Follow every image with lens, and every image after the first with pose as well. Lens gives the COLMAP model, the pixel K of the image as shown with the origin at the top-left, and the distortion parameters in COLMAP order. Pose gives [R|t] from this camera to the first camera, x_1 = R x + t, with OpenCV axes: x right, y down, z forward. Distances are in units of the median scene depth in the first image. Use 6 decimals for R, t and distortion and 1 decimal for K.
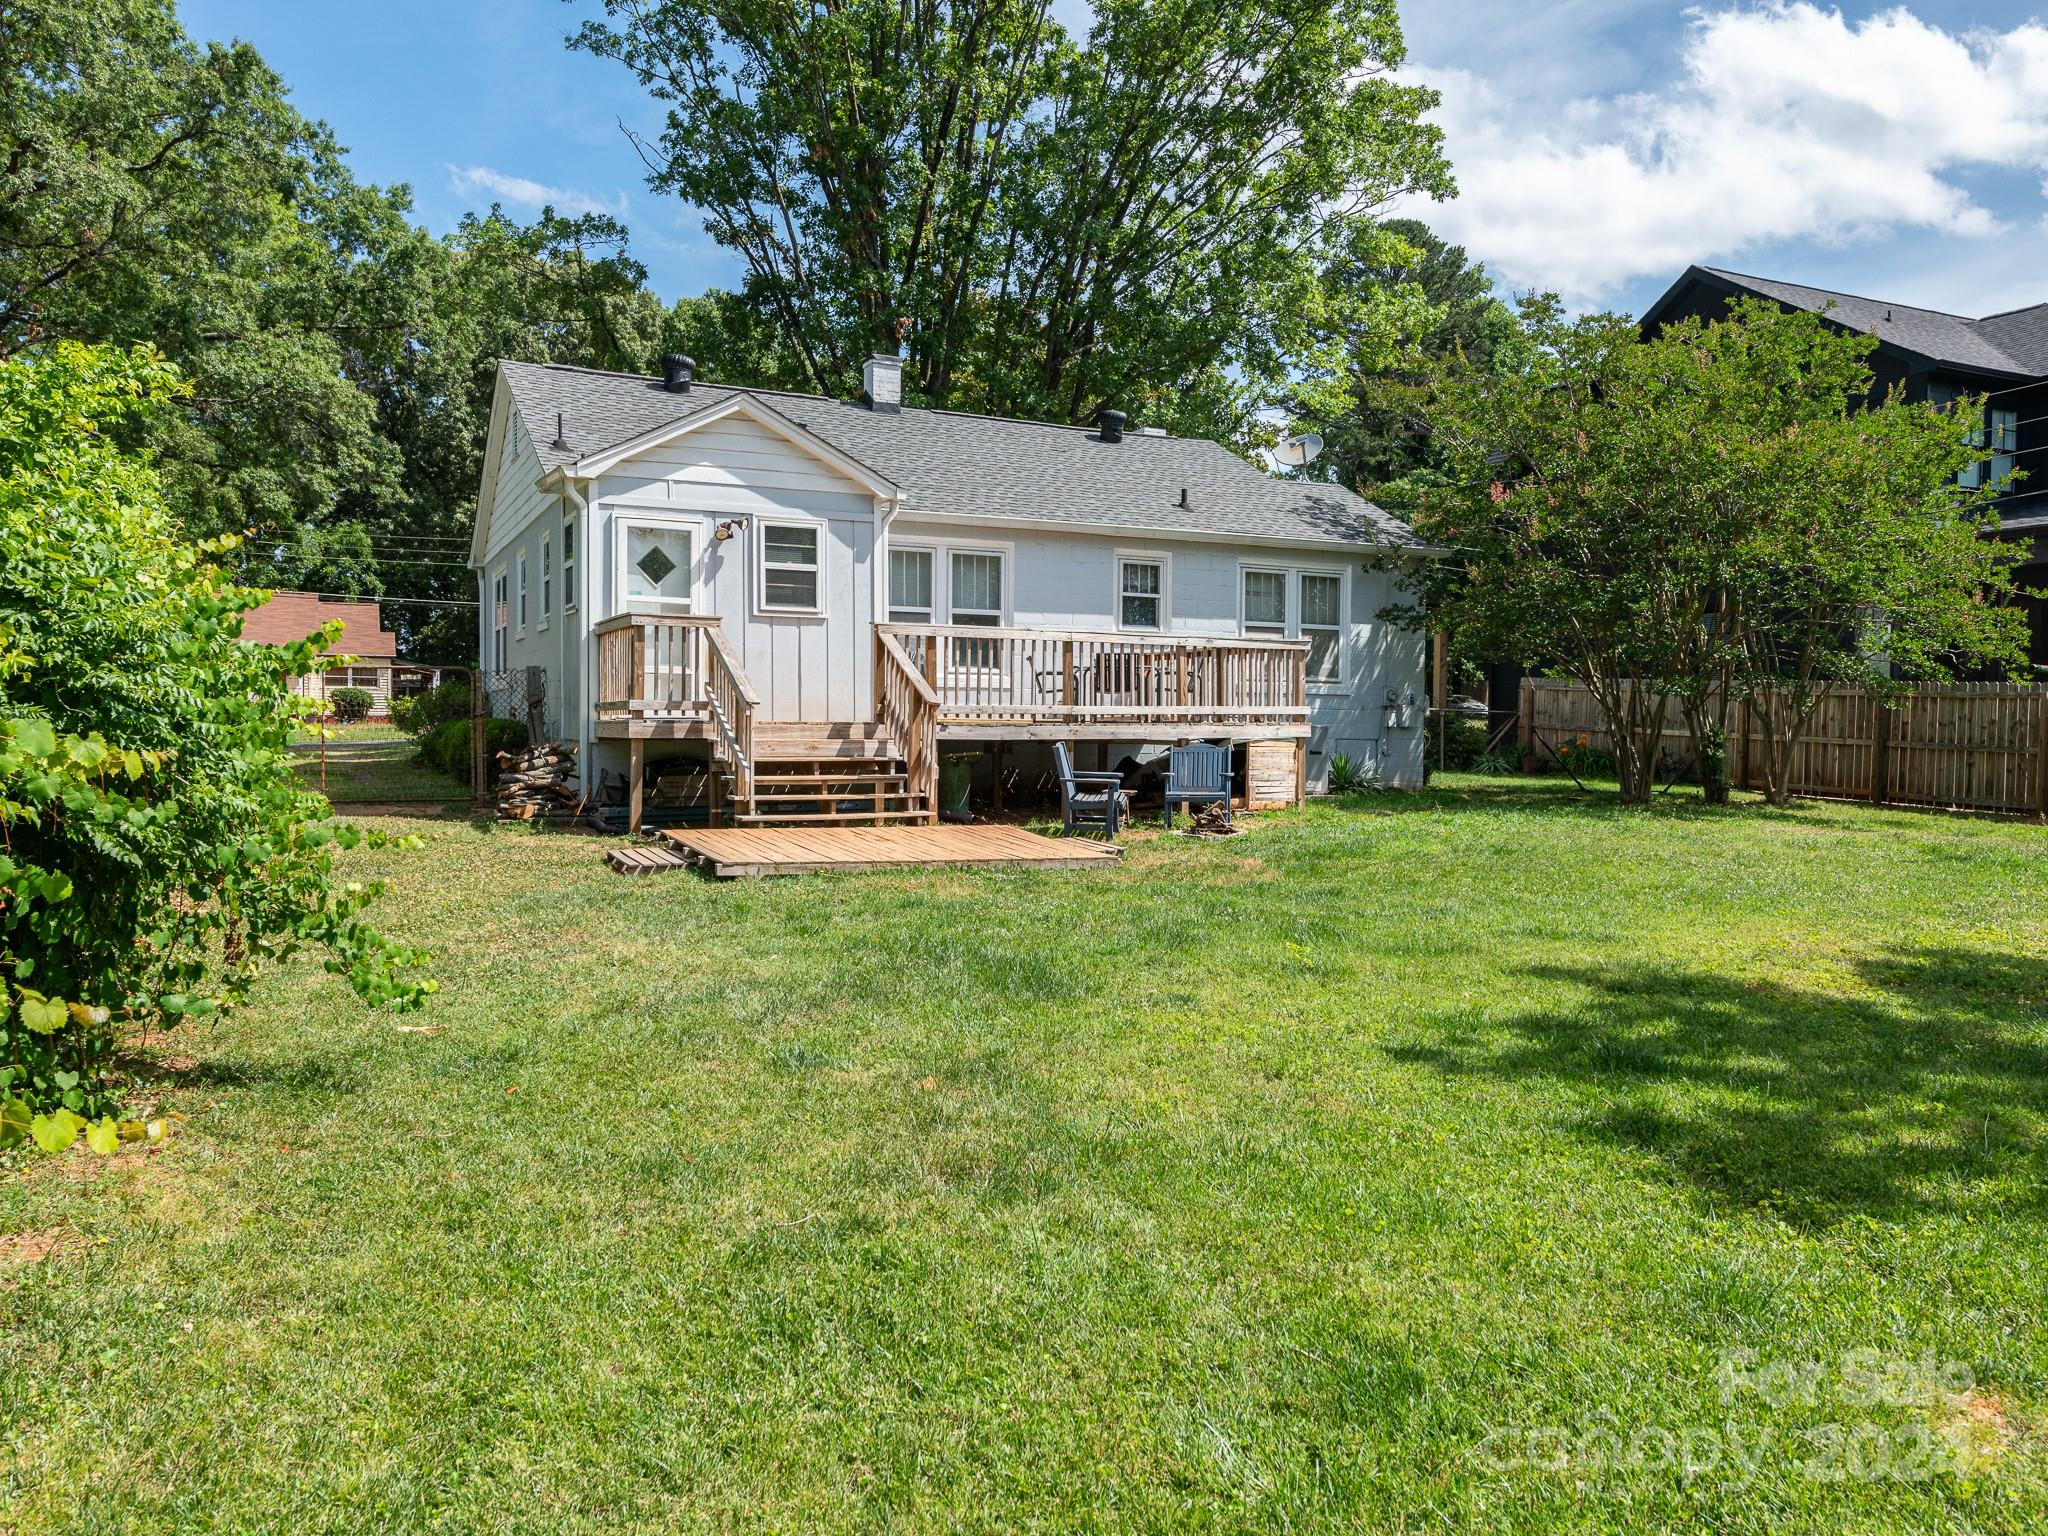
lens RADIAL K [[1414.0, 0, 1042.7], [0, 1414.0, 771.5], [0, 0, 1]] dist [0.031536, -0.007333]
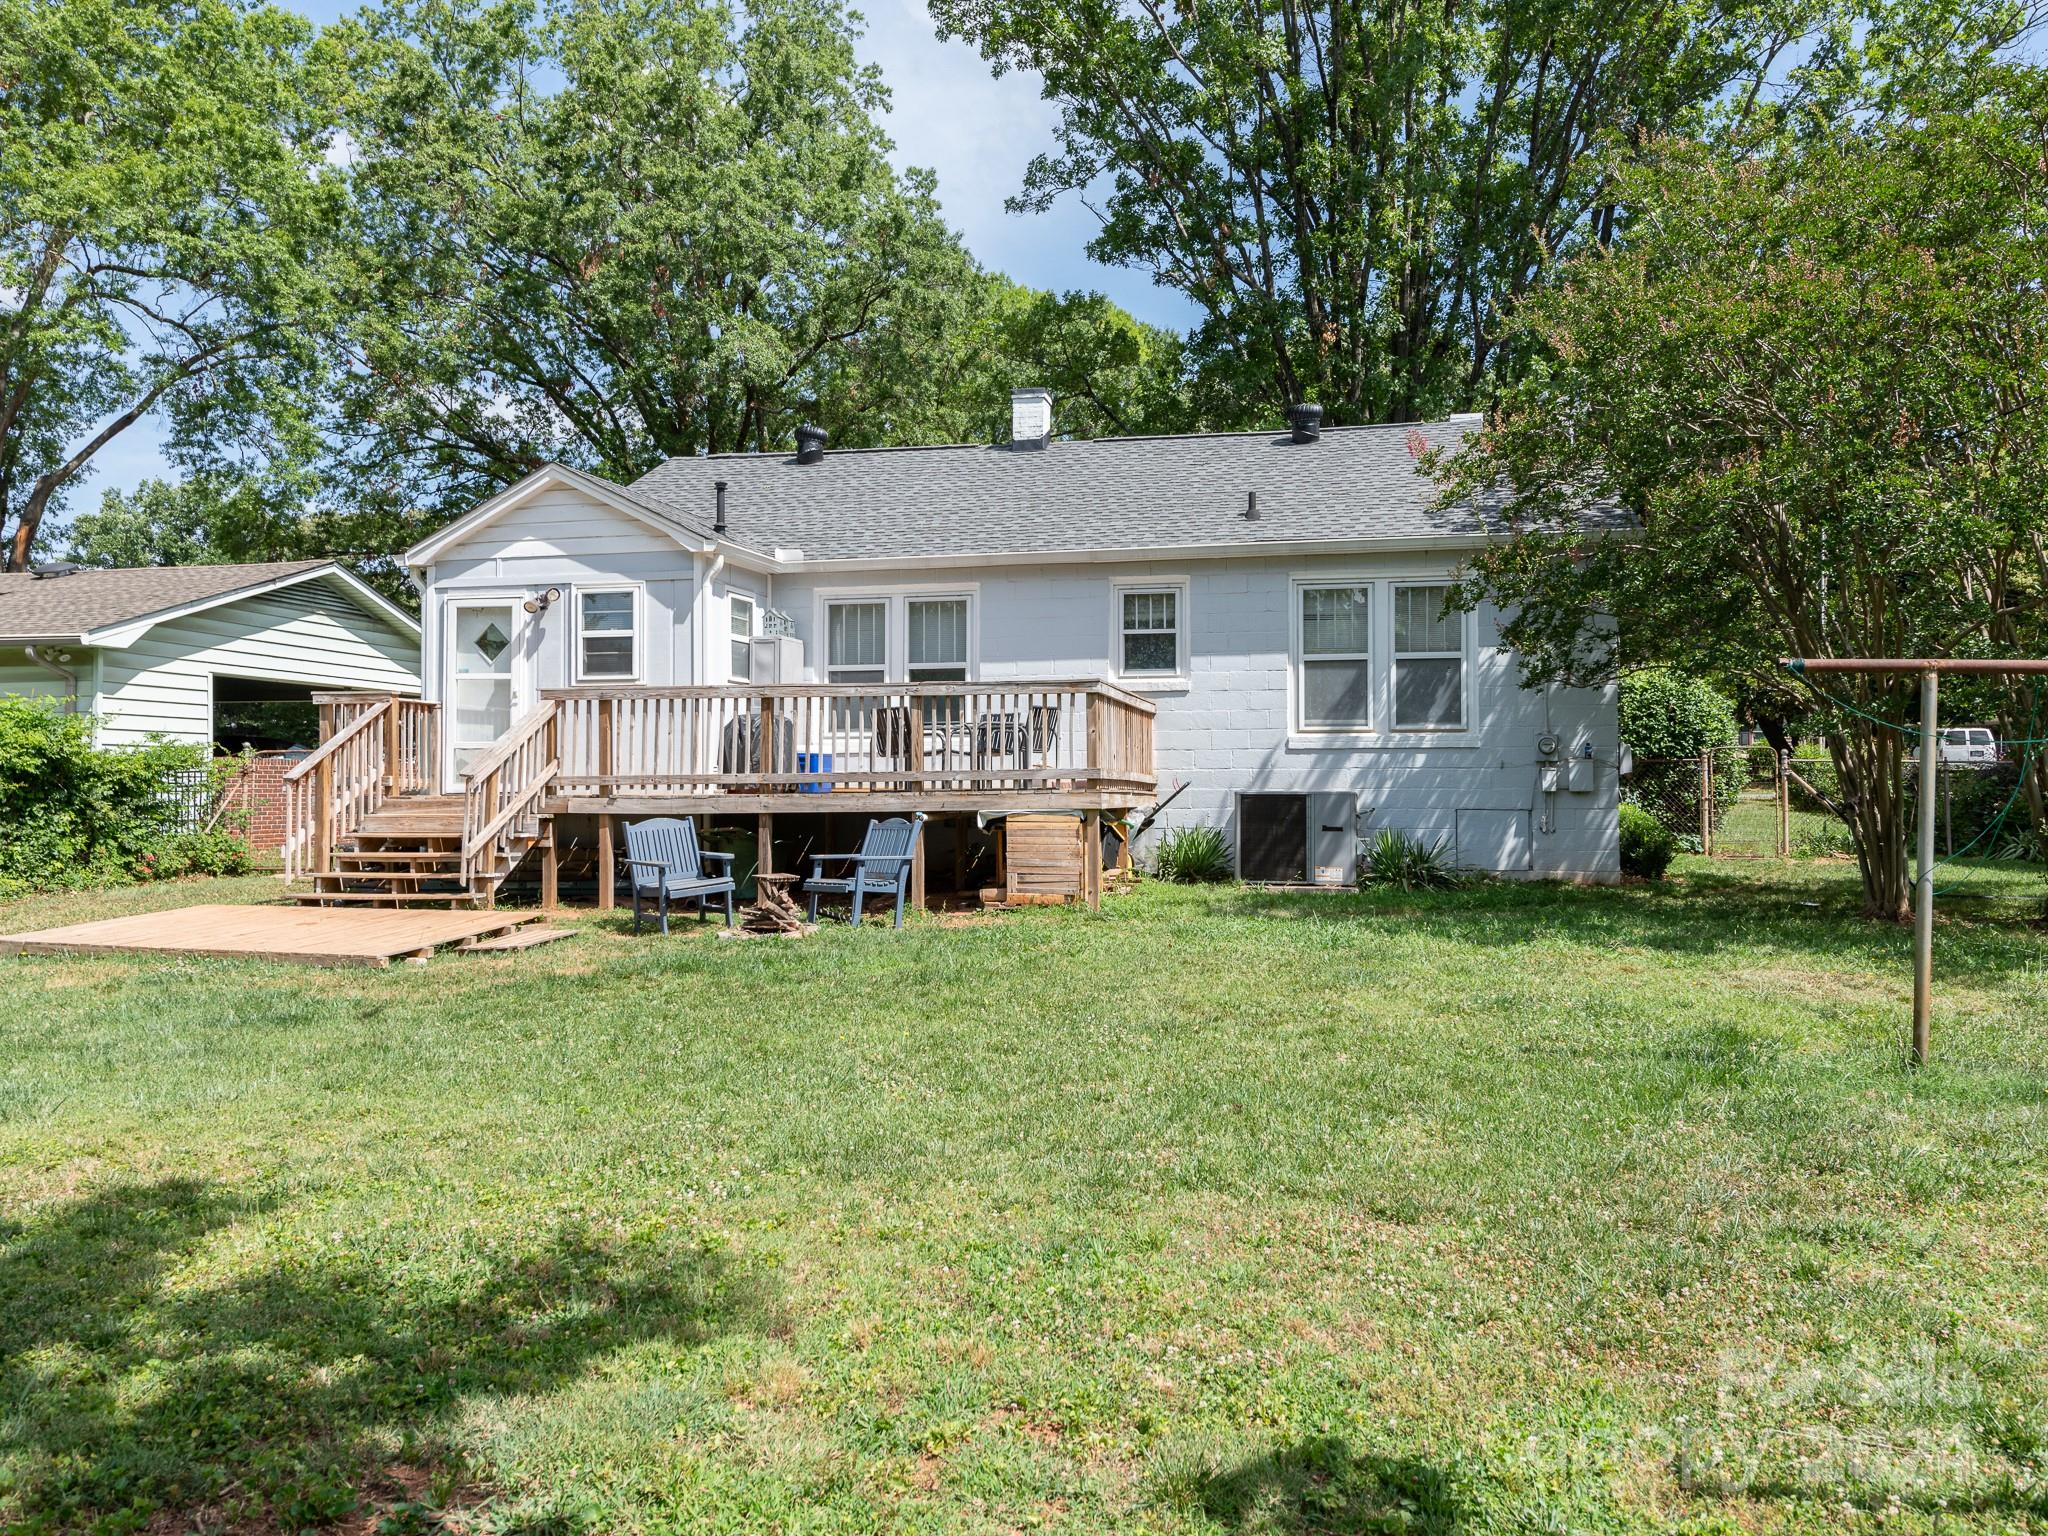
lens RADIAL K [[1441.2, 0, 1023.8], [0, 1441.2, 770.4], [0, 0, 1]] dist [0.047135, 0.000997]
pose [[0.810759, -0.017303, -0.585124, 0.614860], [-0.009696, 0.999029, -0.042979, -0.011745], [0.585299, 0.040519, 0.809804, 0.367732]]
